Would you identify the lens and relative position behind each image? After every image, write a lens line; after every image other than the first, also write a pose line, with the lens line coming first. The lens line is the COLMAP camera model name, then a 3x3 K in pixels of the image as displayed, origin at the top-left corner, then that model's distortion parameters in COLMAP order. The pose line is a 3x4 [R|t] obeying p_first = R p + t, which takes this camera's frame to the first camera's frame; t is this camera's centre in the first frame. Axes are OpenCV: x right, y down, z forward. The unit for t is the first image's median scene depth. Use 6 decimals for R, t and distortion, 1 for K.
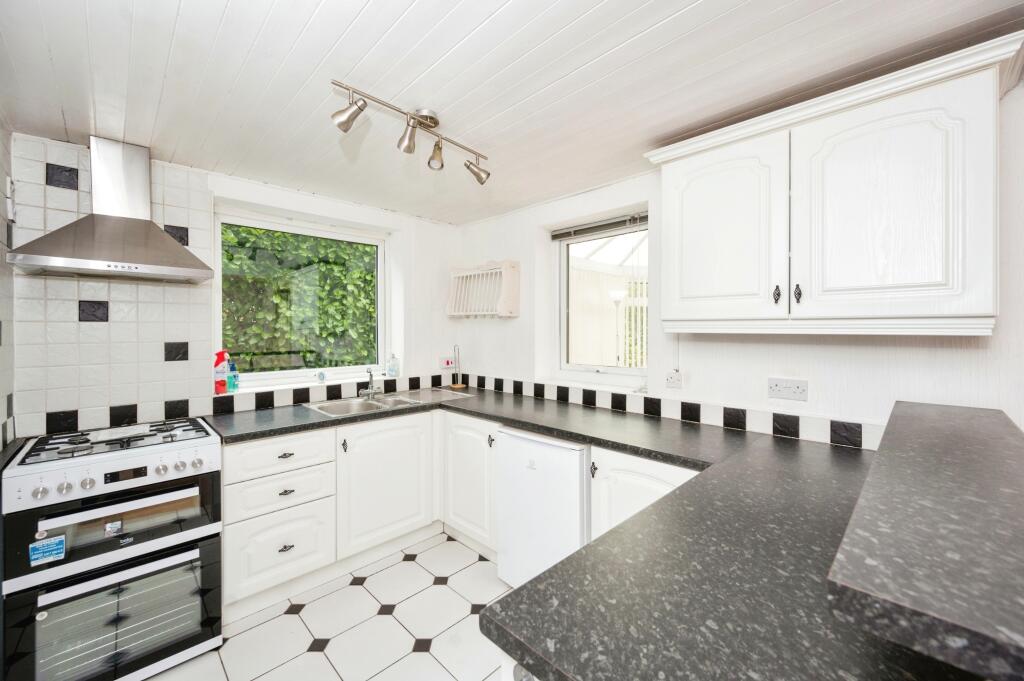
lens RADIAL K [[407.6, 0, 512.4], [0, 407.6, 329.9], [0, 0, 1]] dist [-0.002479, -0.000151]
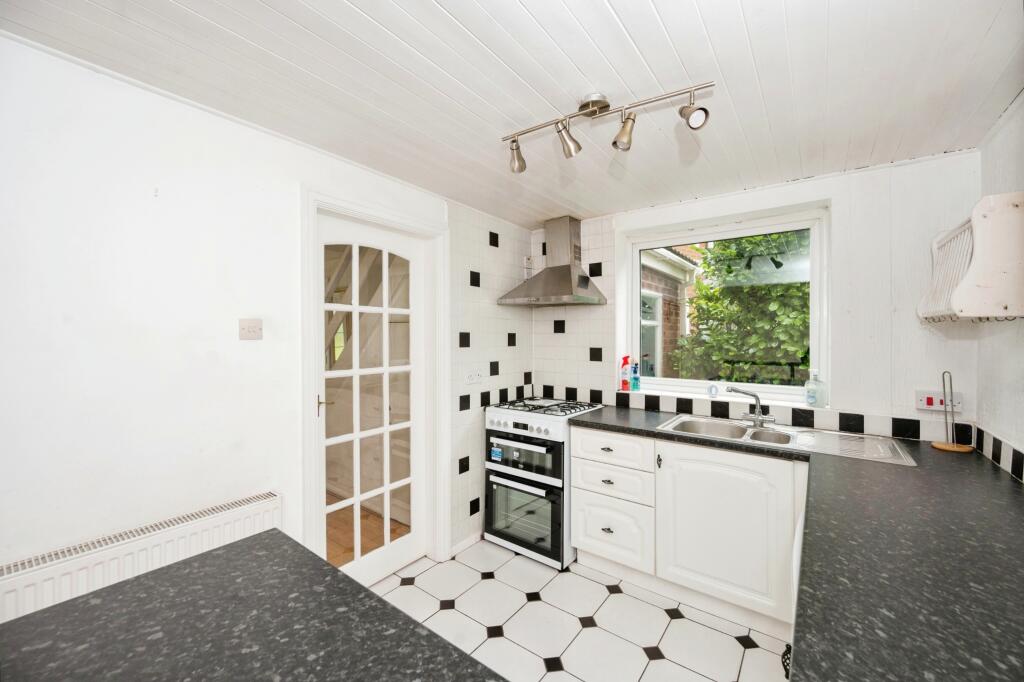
lens RADIAL K [[405.9, 0, 512.5], [0, 405.9, 340.8], [0, 0, 1]] dist [0.002204, 0.000366]
pose [[0.143728, 0.016267, -0.989484, 0.543034], [-0.008031, 0.999851, 0.015271, -0.013256], [0.989585, 0.005751, 0.143837, 0.582053]]
